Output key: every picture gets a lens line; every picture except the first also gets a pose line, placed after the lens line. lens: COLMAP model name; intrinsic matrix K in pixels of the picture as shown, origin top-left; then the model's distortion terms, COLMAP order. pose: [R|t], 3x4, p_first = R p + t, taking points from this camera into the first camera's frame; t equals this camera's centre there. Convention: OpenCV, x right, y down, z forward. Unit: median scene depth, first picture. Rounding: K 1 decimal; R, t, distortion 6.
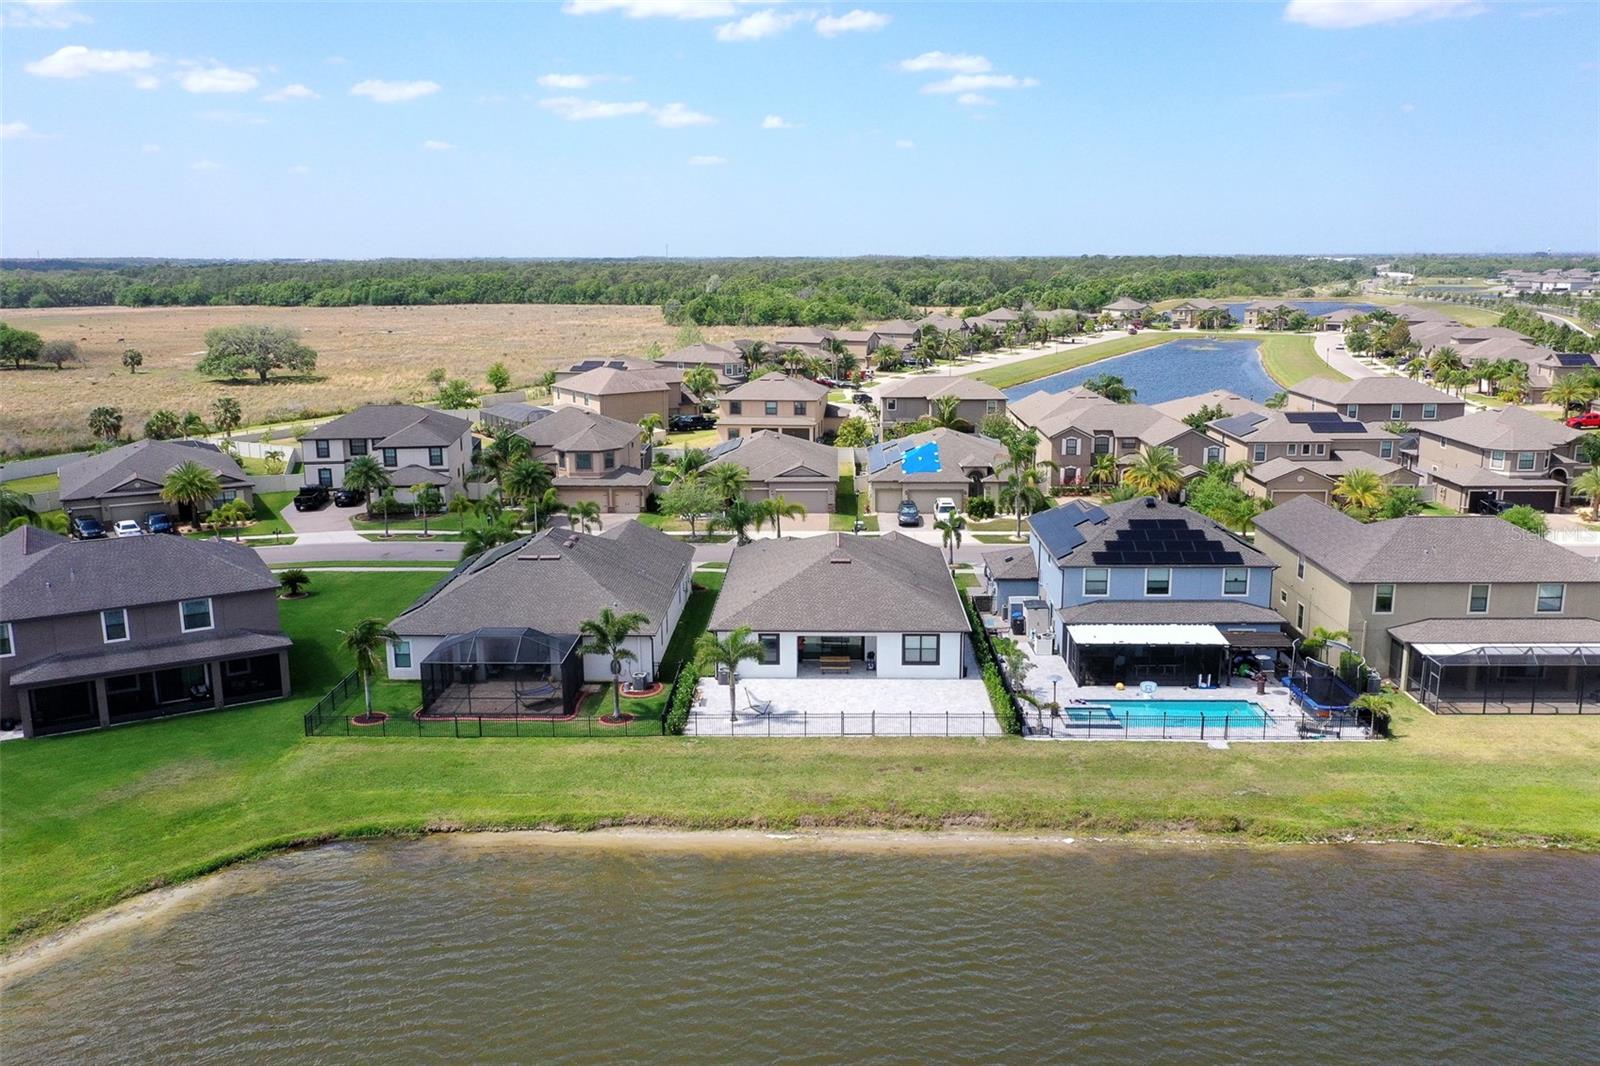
lens RADIAL K [[1281.9, 0, 748.9], [0, 1281.9, 530.4], [0, 0, 1]] dist [-0.003272, -0.005941]
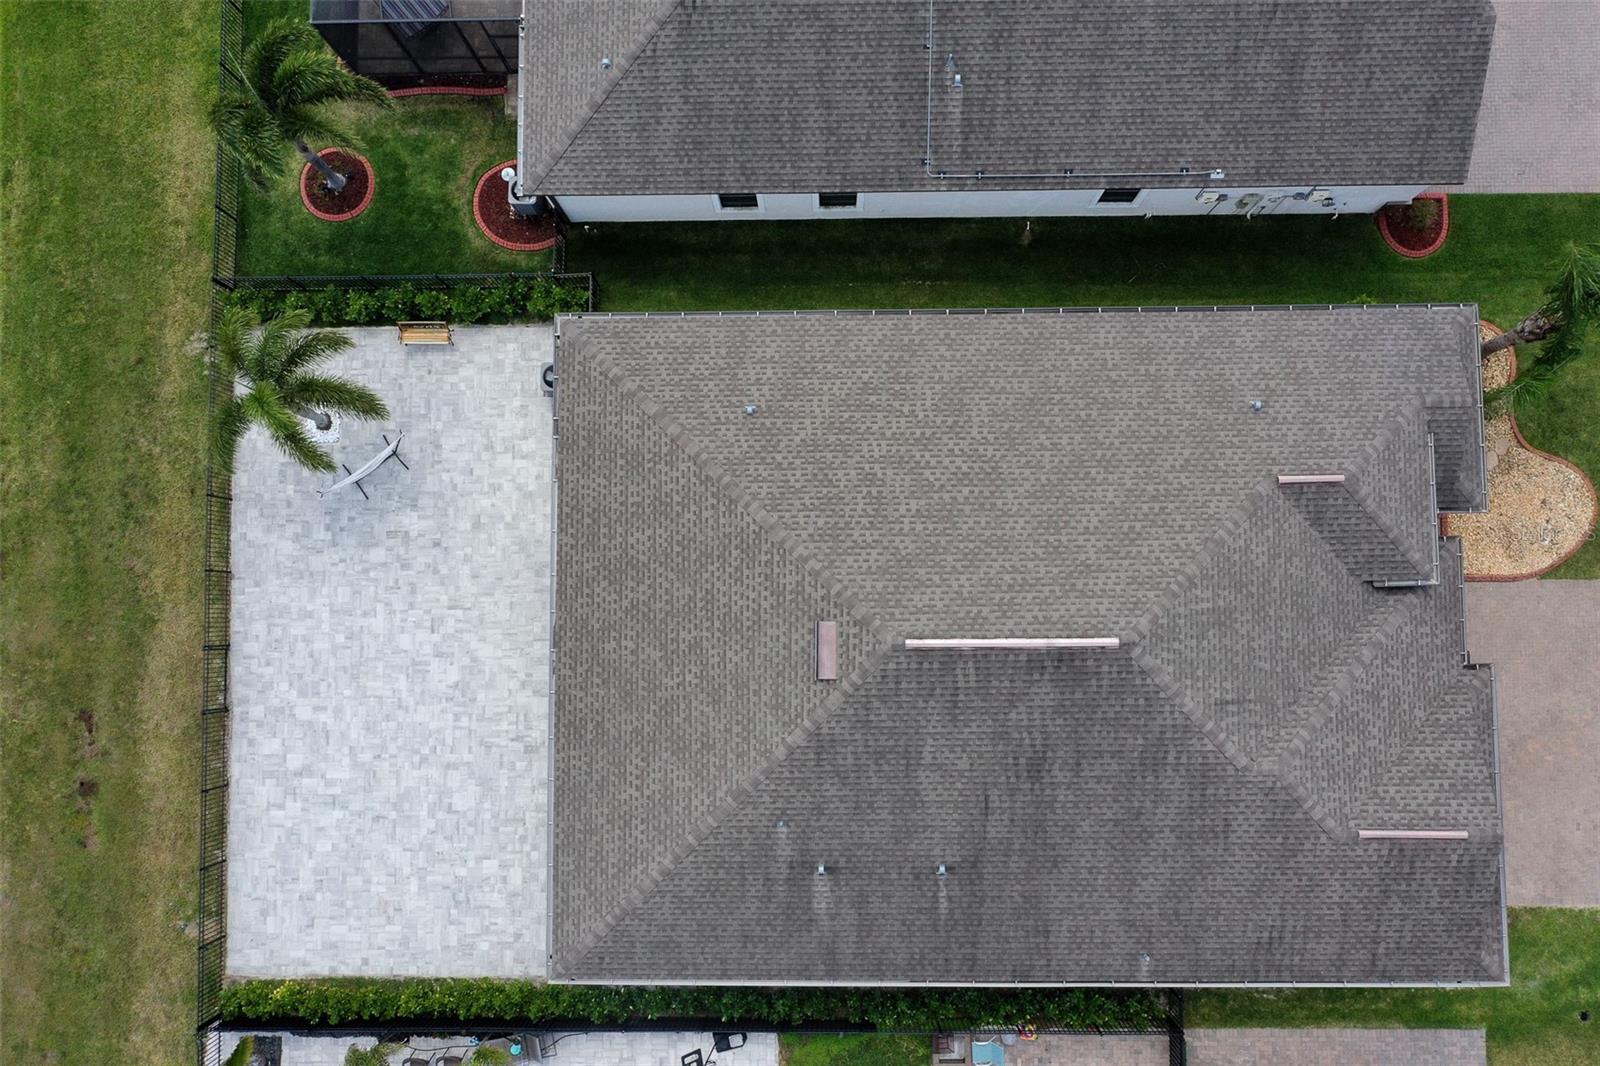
lens RADIAL K [[1268.0, 0, 748.5], [0, 1268.0, 532.7], [0, 0, 1]] dist [-0.005418, -0.002238]
pose [[0.059078, 0.995132, -0.078877, 0.064194], [-0.165127, 0.087668, 0.982368, -0.287762], [0.984501, -0.045012, 0.169503, 0.900210]]
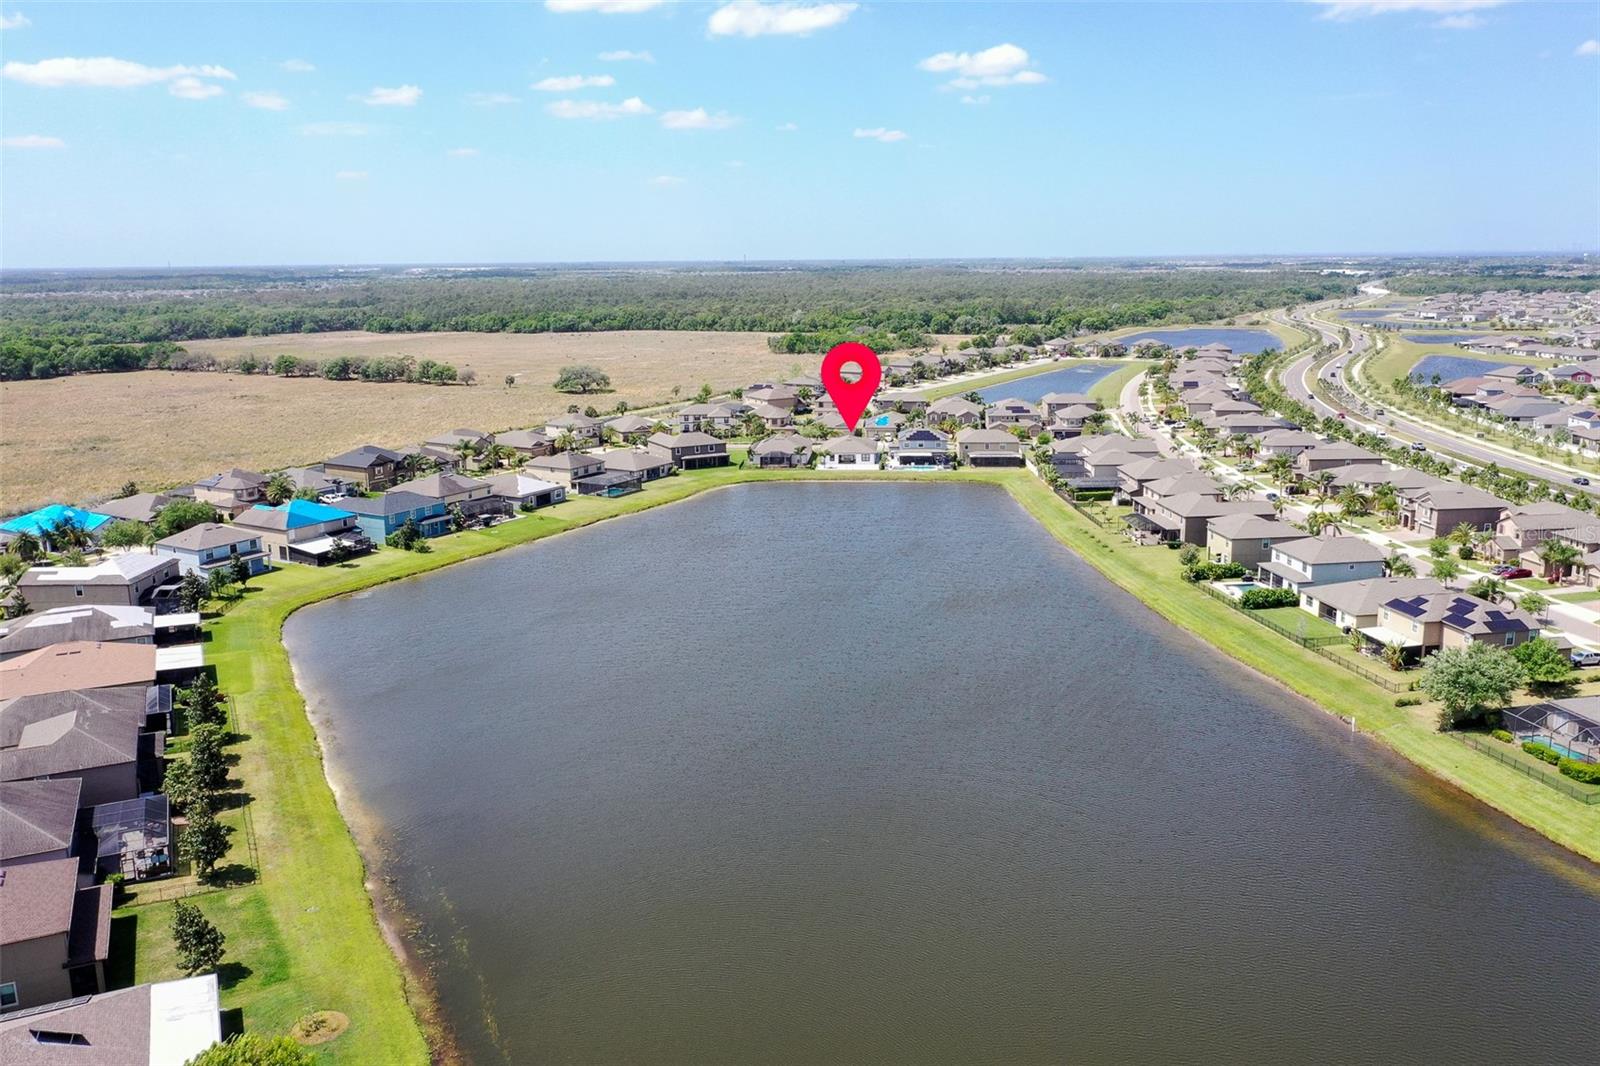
lens RADIAL K [[1230.7, 0, 744.1], [0, 1230.7, 534.6], [0, 0, 1]] dist [-0.009327, -0.000414]
pose [[0.998132, 0.006378, -0.060767, -0.026518], [-0.005840, 0.999942, 0.009032, 0.301342], [0.060821, -0.008661, 0.998111, -3.104633]]
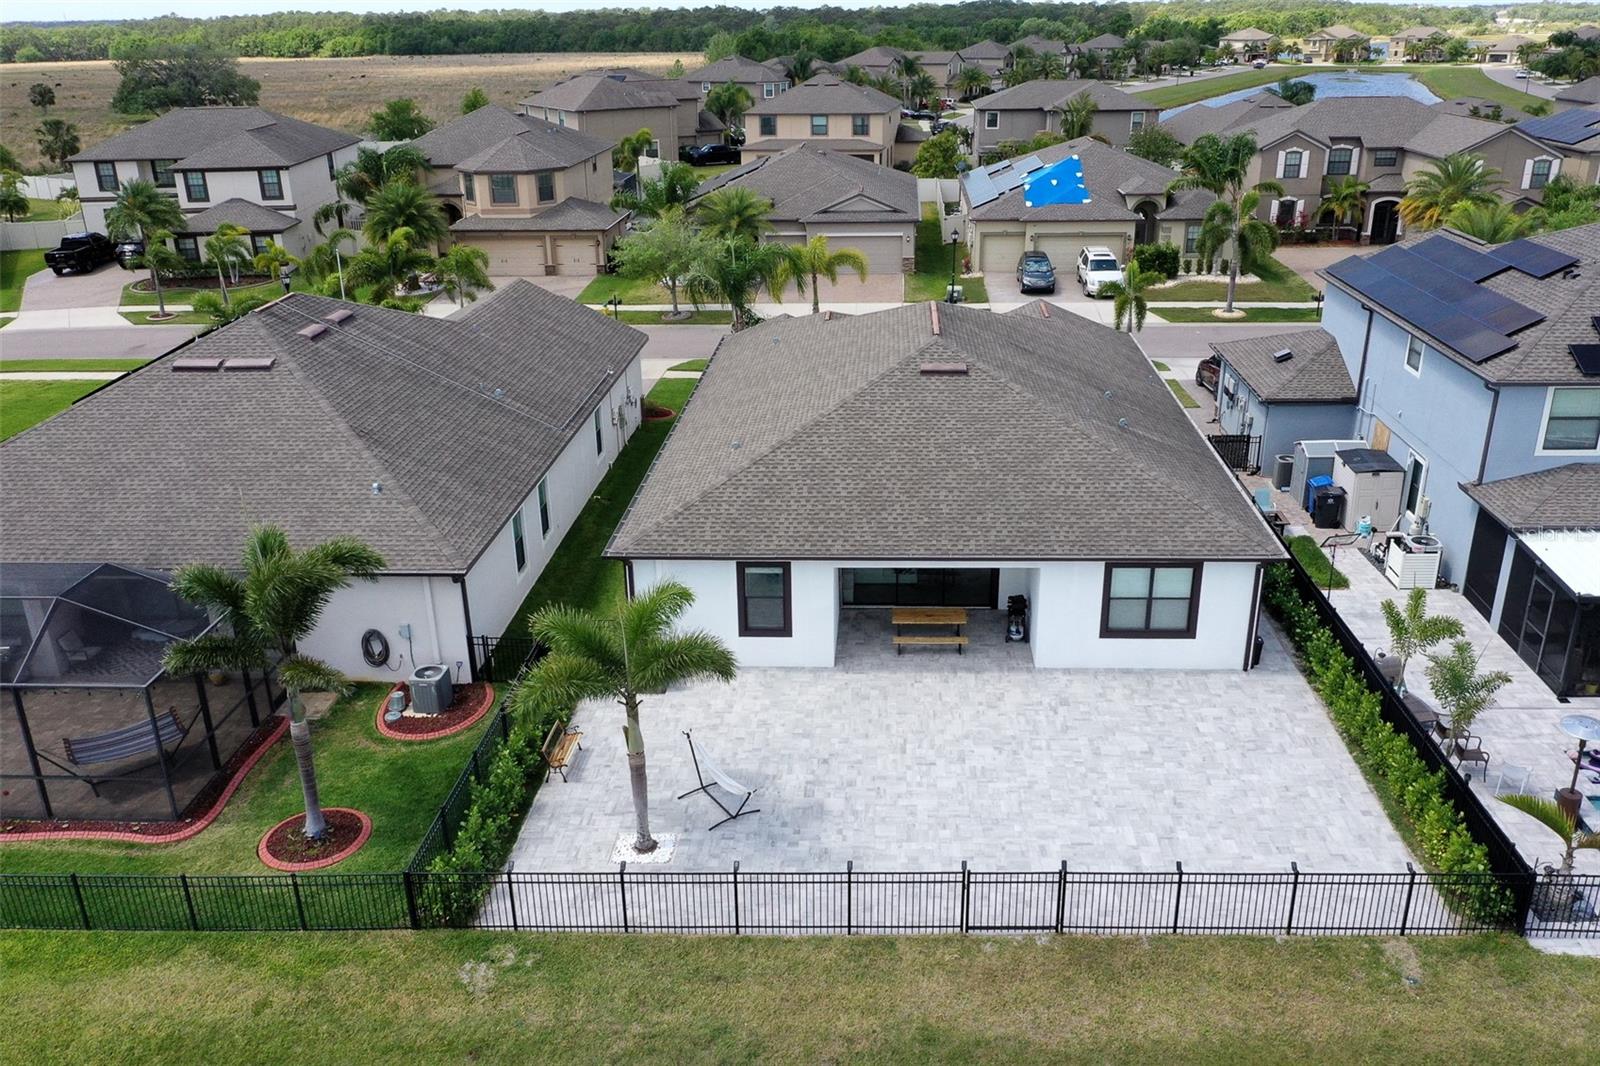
lens RADIAL K [[1282.3, 0, 800.0], [0, 1282.3, 533.0], [0, 0, 1]] dist [-0.003240, -0.002581]
pose [[0.999928, -0.003536, -0.011439, 0.028830], [0.005464, 0.984874, 0.173187, 0.003636], [0.010654, -0.173237, 0.984822, 0.564403]]
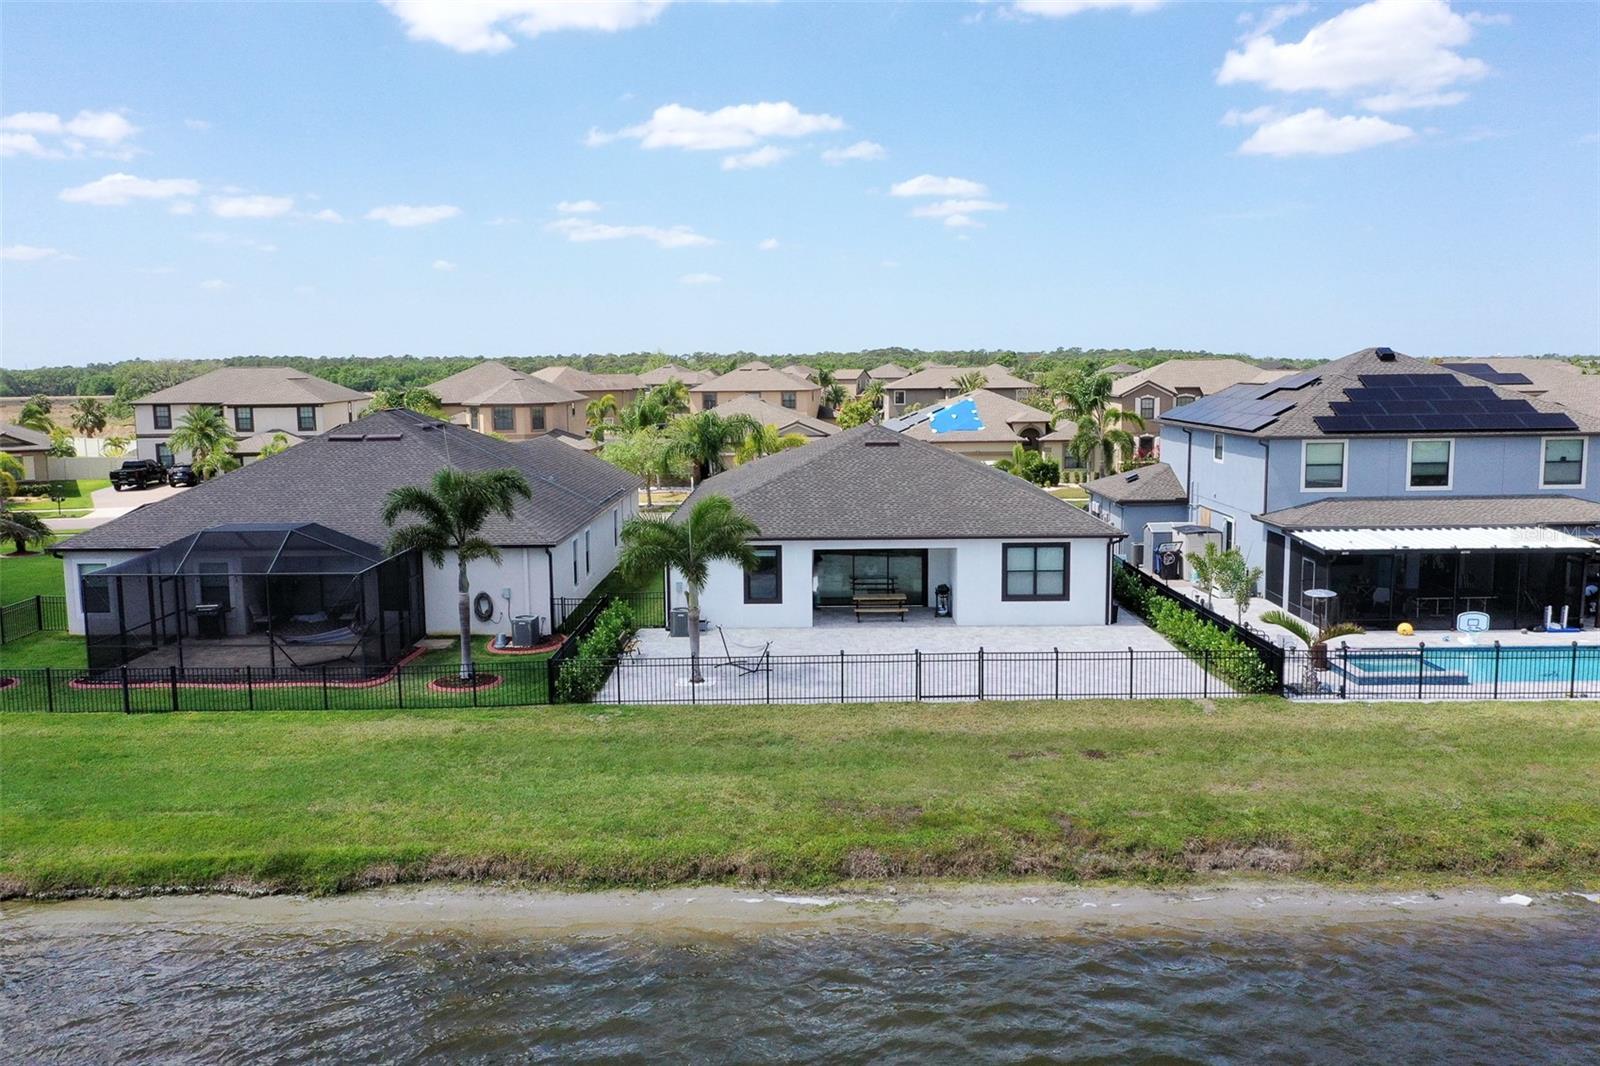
lens RADIAL K [[1262.2, 0, 751.6], [0, 1262.2, 534.8], [0, 0, 1]] dist [-0.003359, -0.000245]
pose [[0.999792, -0.006958, 0.019191, 0.000527], [0.008456, 0.996826, -0.079156, 0.109035], [-0.018579, 0.079302, 0.996678, 0.417536]]
